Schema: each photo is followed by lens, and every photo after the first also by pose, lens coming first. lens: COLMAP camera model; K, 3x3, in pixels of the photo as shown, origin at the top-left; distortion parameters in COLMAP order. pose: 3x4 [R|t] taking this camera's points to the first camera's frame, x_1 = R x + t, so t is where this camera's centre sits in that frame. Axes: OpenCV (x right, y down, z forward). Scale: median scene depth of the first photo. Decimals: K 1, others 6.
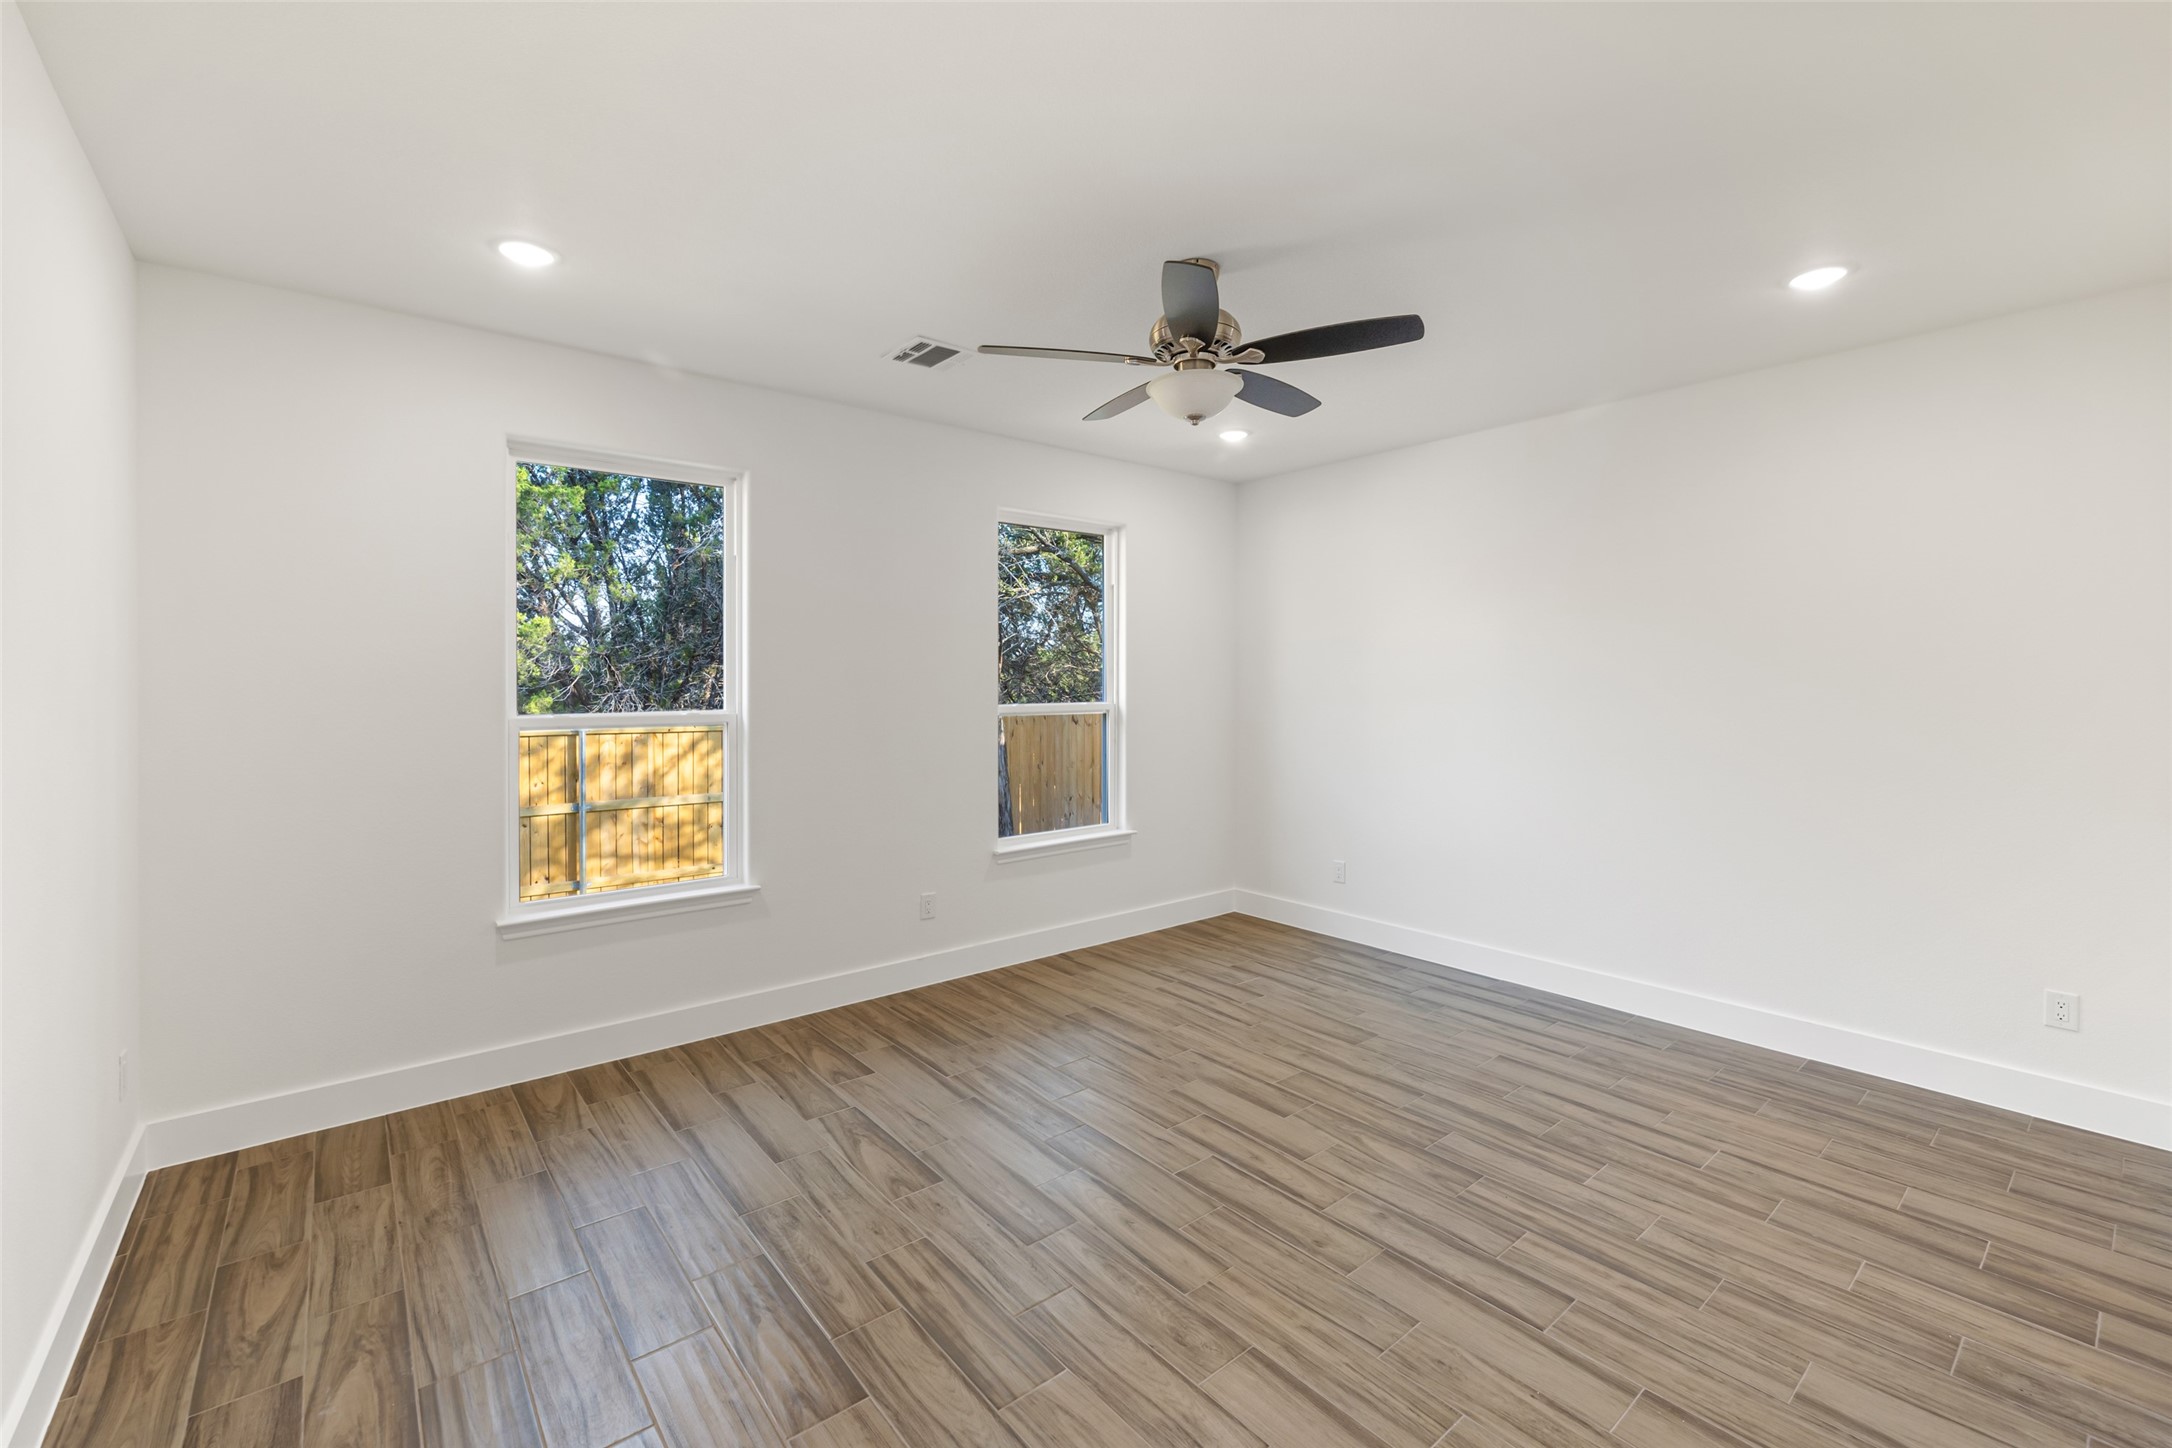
lens RADIAL K [[918.3, 0, 1077.0], [0, 918.3, 727.9], [0, 0, 1]] dist [-0.001889, -0.000022]
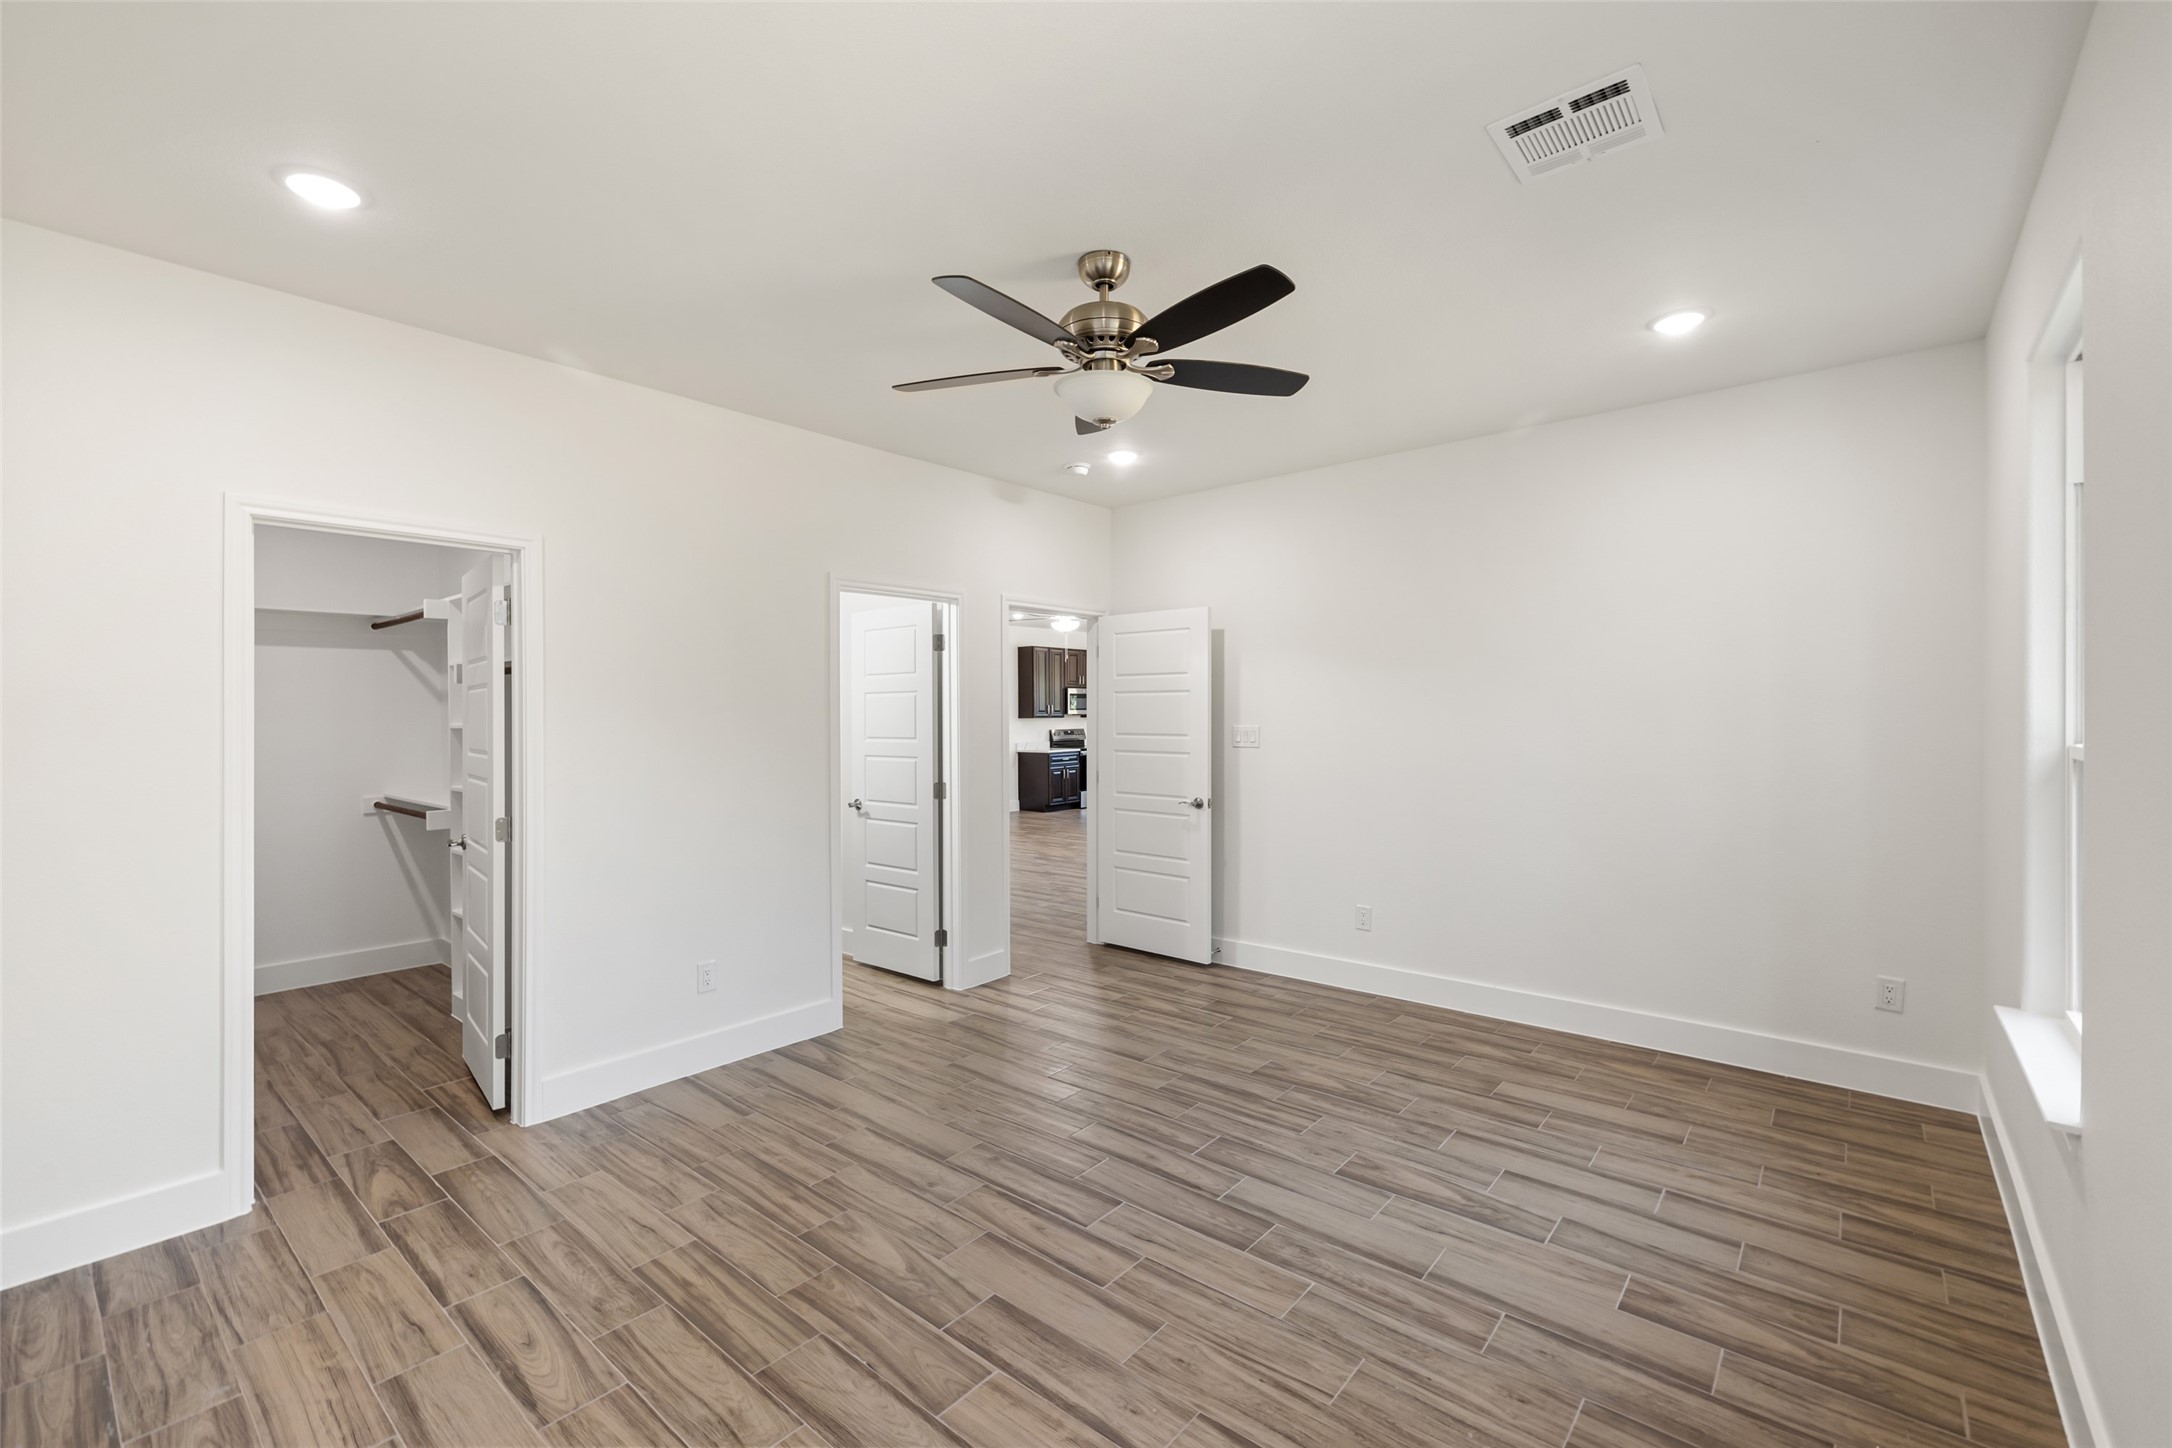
lens RADIAL K [[918.3, 0, 1077.0], [0, 918.3, 727.9], [0, 0, 1]] dist [-0.001889, -0.000022]
pose [[-0.984022, 0.010819, -0.177718, 0.310724], [-0.000270, 0.998060, 0.062256, -0.079246], [0.178047, 0.061310, -0.982110, 1.849155]]
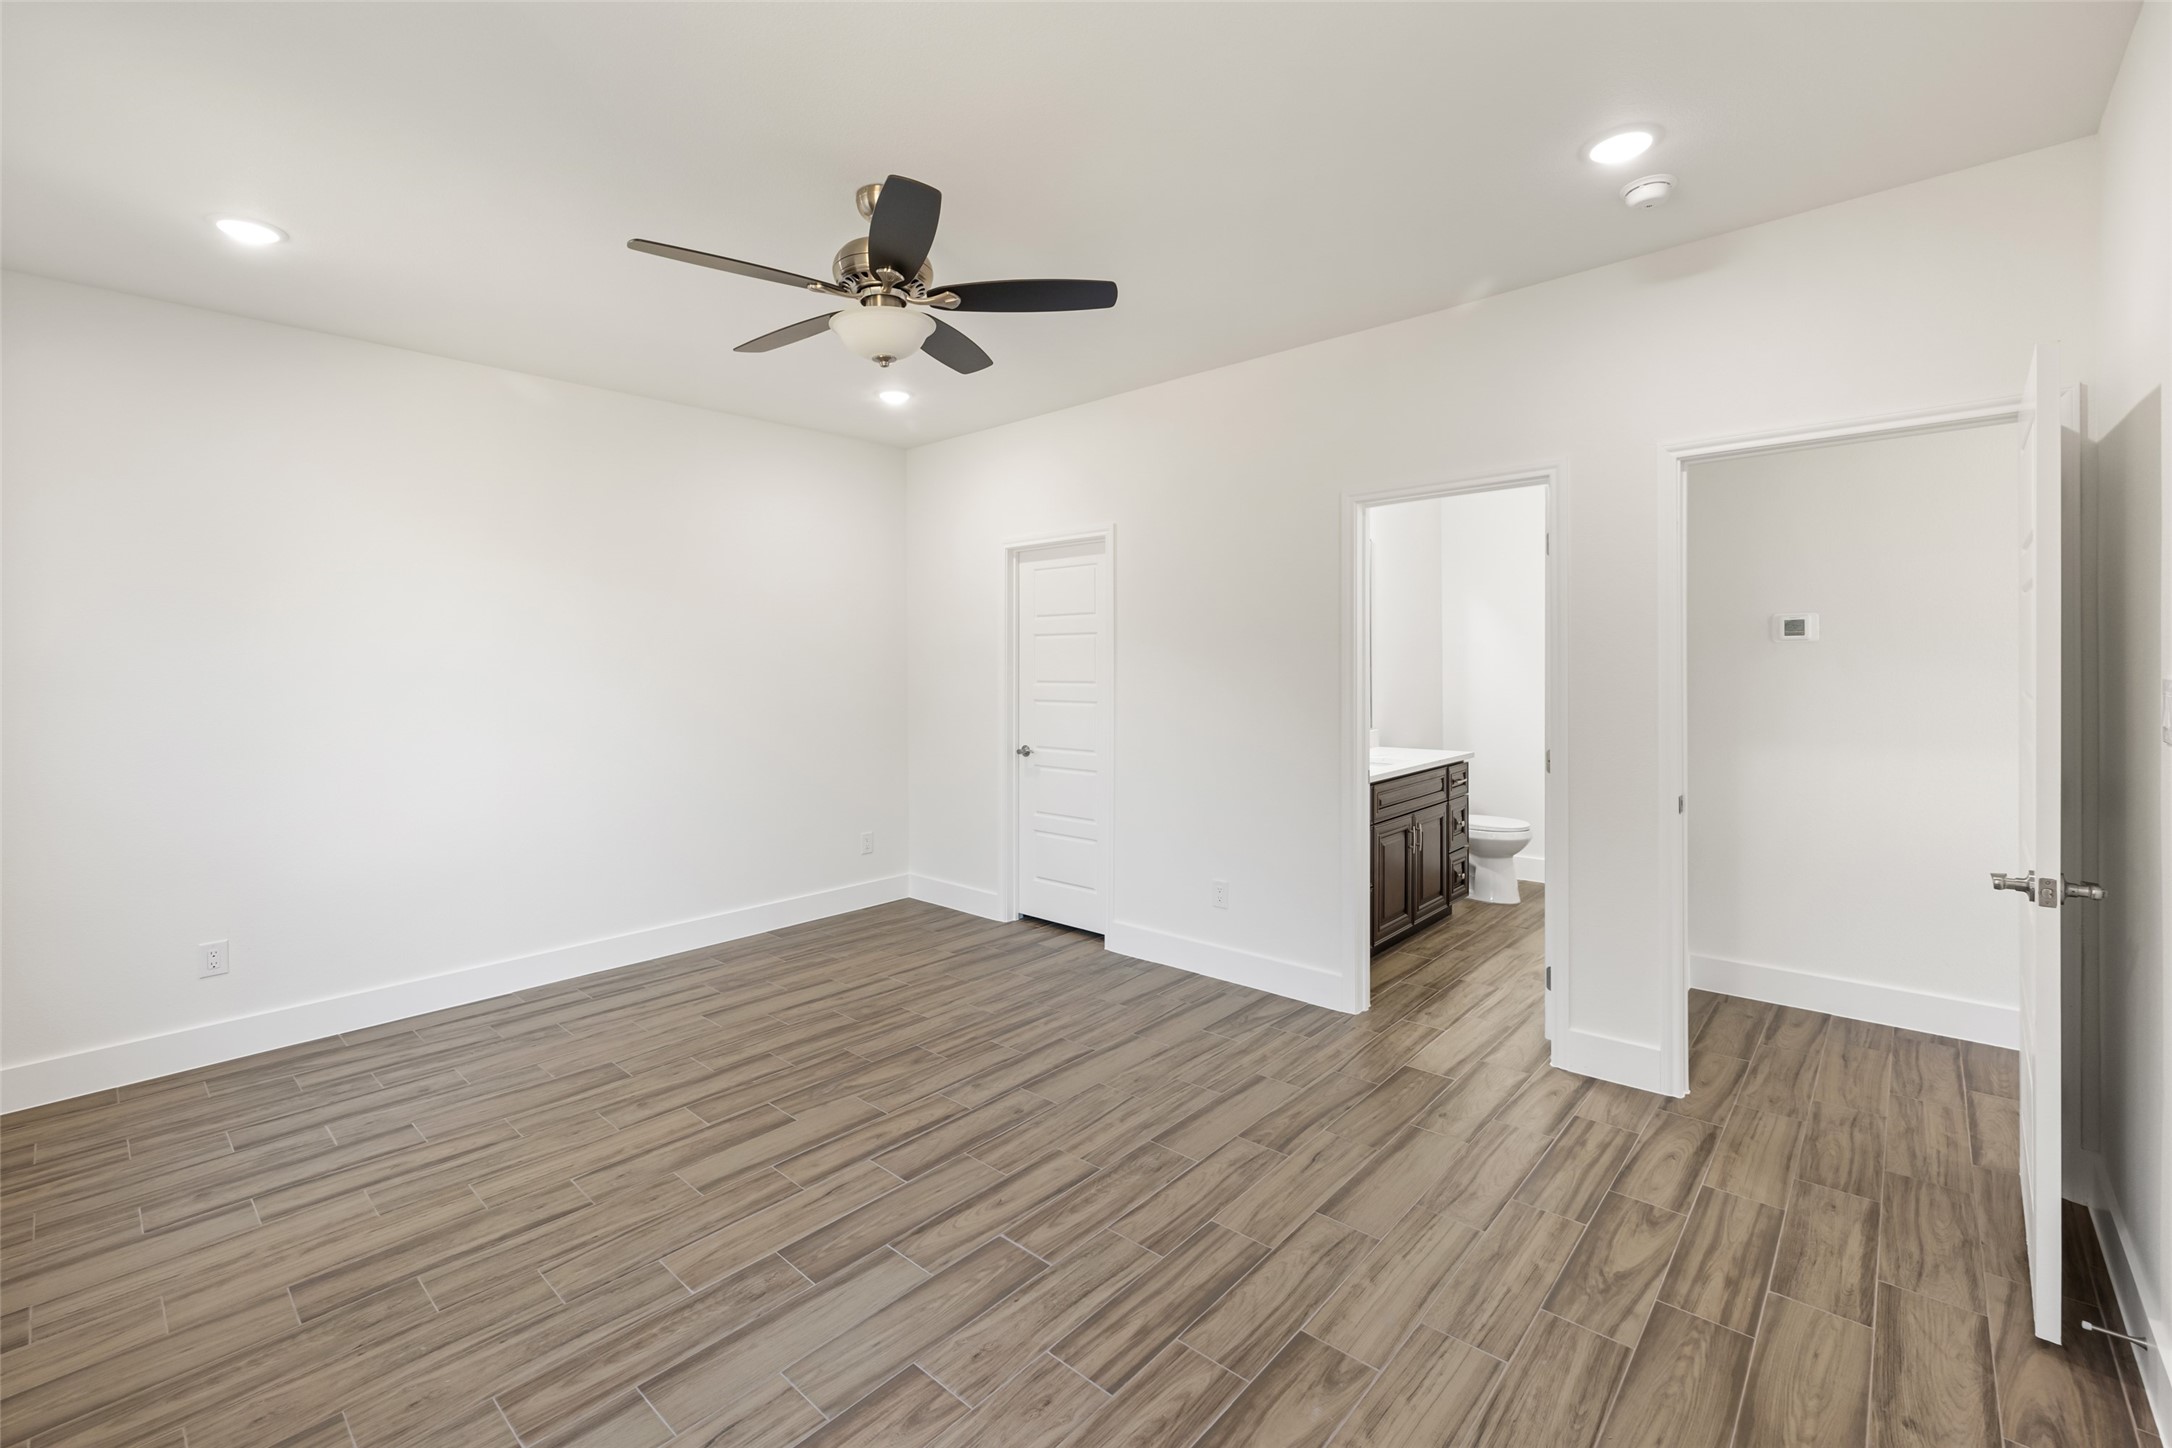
lens RADIAL K [[918.3, 0, 1077.0], [0, 918.3, 727.9], [0, 0, 1]] dist [-0.001889, -0.000022]
pose [[-0.150107, -0.068562, 0.986290, -0.771884], [0.061249, 0.995032, 0.078491, -0.031112], [-0.986771, 0.072191, -0.145162, 0.894660]]
